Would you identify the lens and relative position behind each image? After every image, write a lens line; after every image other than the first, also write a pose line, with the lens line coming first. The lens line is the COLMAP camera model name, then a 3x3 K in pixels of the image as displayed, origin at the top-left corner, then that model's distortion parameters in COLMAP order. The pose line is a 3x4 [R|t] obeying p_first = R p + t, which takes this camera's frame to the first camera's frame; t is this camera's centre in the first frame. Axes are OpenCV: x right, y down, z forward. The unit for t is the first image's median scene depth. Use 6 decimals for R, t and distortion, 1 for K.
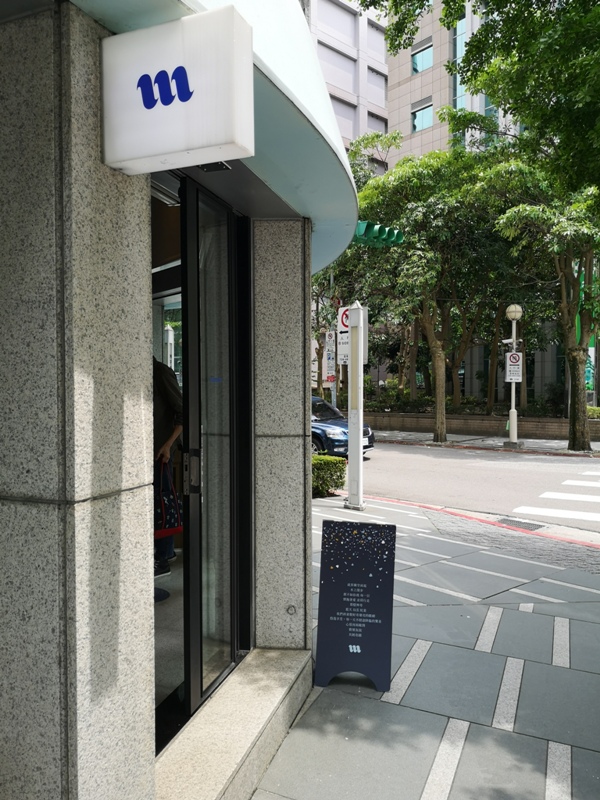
lens RADIAL K [[619.2, 0, 299.6], [0, 619.2, 402.7], [0, 0, 1]] dist [0.058669, -0.066560]
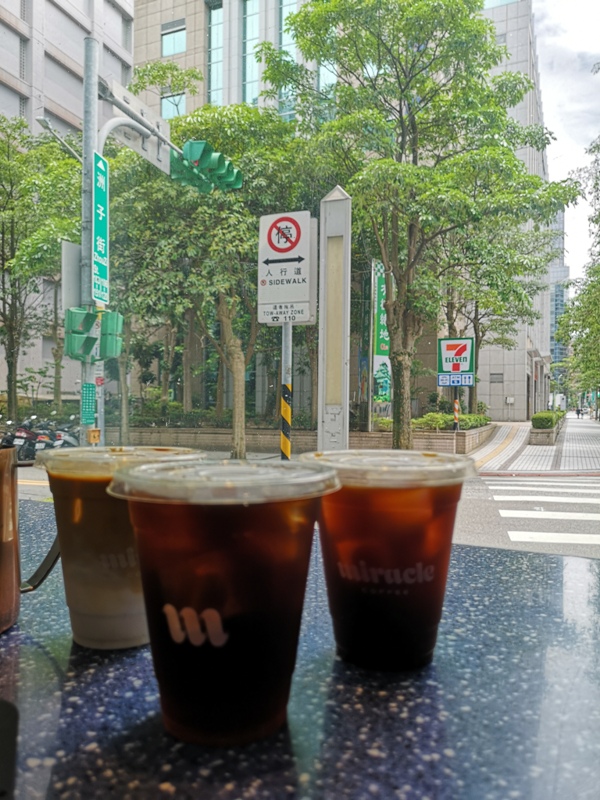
lens RADIAL K [[619.2, 0, 301.6], [0, 619.2, 398.8], [0, 0, 1]] dist [0.058669, -0.066560]
pose [[0.896251, 0.016818, 0.443228, -0.072556], [0.000223, 0.999264, -0.038366, 0.012870], [-0.443547, 0.034484, 0.895587, 0.262979]]
